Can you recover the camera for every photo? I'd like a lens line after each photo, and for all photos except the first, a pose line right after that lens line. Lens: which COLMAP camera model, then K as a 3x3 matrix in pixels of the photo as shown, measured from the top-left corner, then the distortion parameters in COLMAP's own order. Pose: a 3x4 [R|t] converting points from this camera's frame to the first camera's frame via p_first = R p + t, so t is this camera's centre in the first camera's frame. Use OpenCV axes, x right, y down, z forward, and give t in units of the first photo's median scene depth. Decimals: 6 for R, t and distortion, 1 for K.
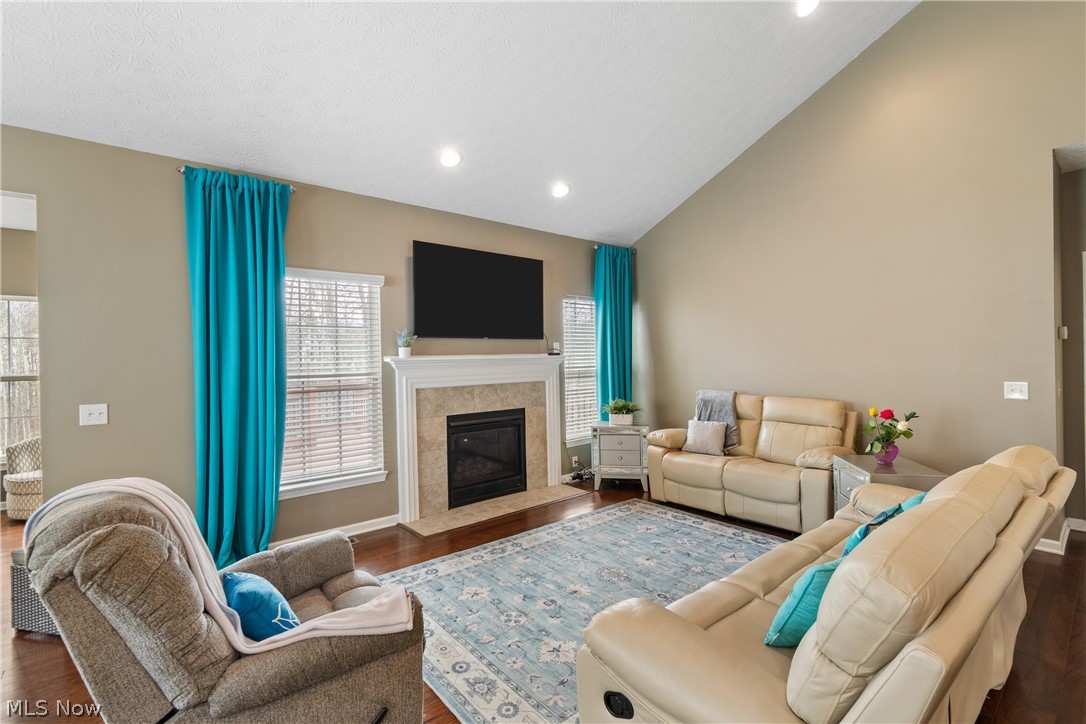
lens RADIAL K [[487.9, 0, 556.3], [0, 487.9, 353.3], [0, 0, 1]] dist [0.005070, -0.003573]
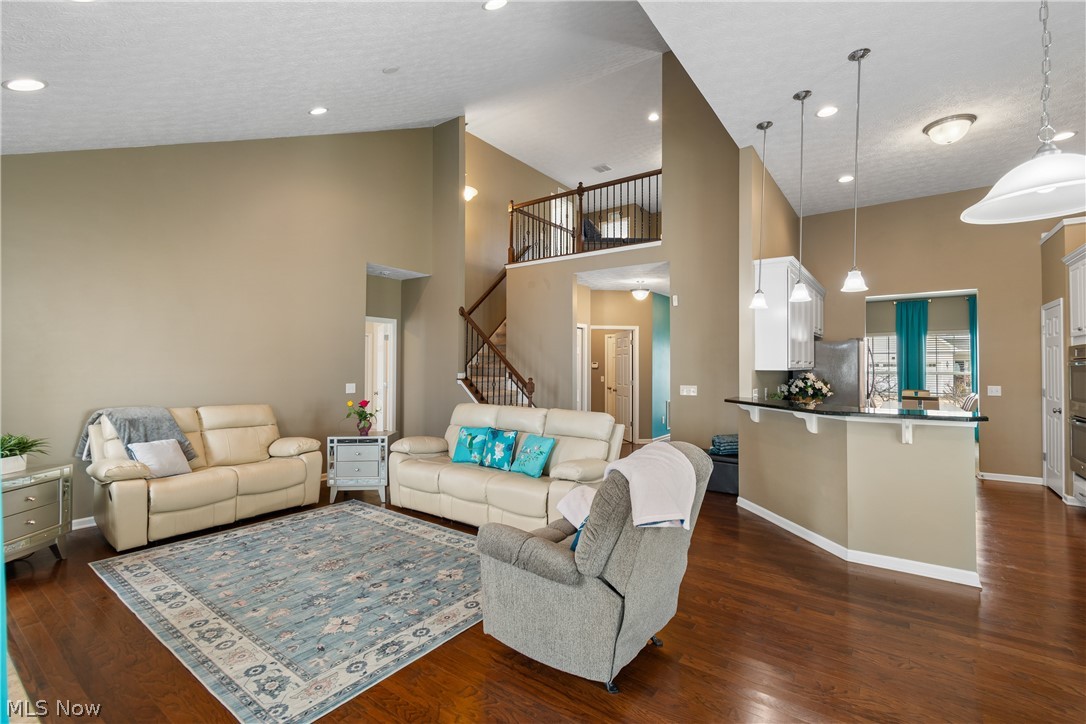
lens RADIAL K [[487.9, 0, 548.8], [0, 487.9, 353.4], [0, 0, 1]] dist [0.005070, -0.003573]
pose [[-0.228019, 0.042696, 0.972720, -1.027506], [-0.003909, 0.998990, -0.044765, 0.027996], [-0.973649, -0.014010, -0.227622, 0.750000]]
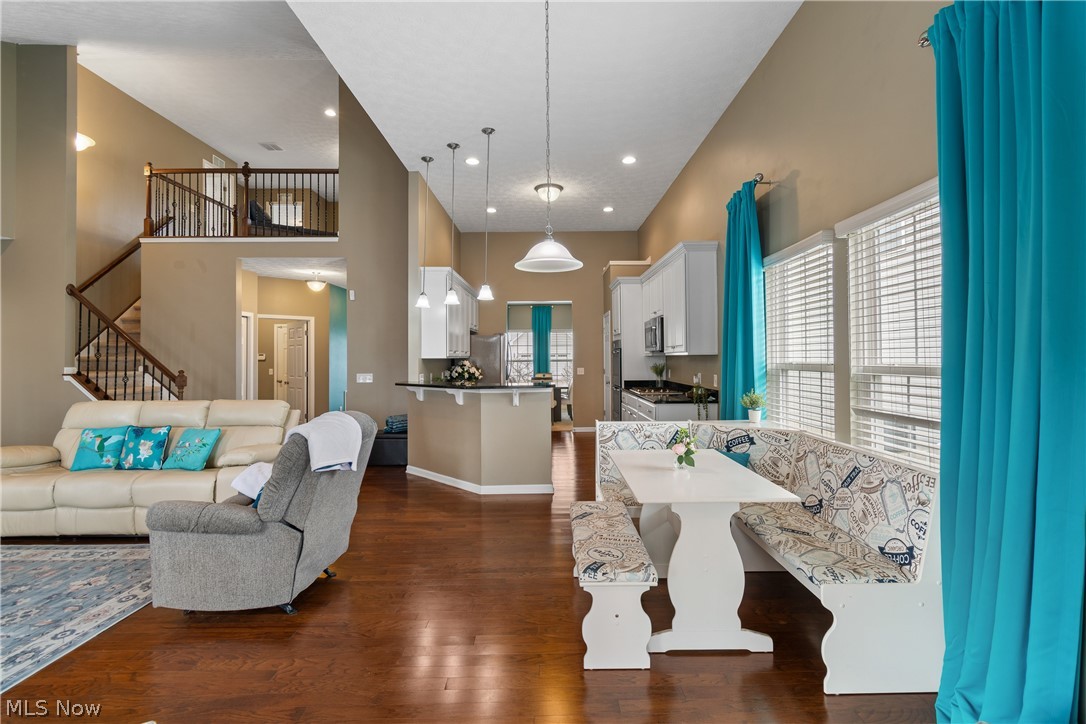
lens RADIAL K [[487.9, 0, 560.3], [0, 487.9, 350.7], [0, 0, 1]] dist [0.005070, -0.003573]
pose [[-0.770376, 0.033107, 0.636730, -1.267312], [0.018674, 0.999394, -0.029371, 0.044791], [-0.637317, -0.010736, -0.770527, 0.858850]]
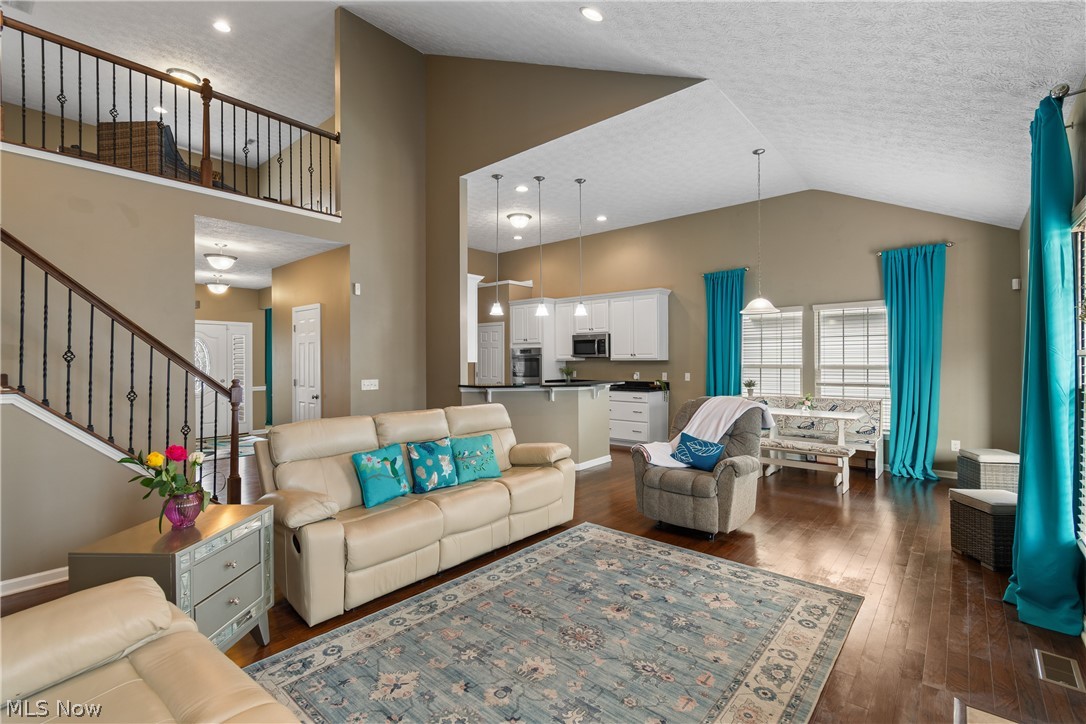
lens RADIAL K [[487.9, 0, 563.0], [0, 487.9, 357.1], [0, 0, 1]] dist [0.005070, -0.003573]
pose [[-0.984768, 0.021726, -0.172509, 0.260415], [0.023039, 0.999719, -0.005609, 0.009516], [0.172339, -0.009498, -0.984992, 1.695338]]
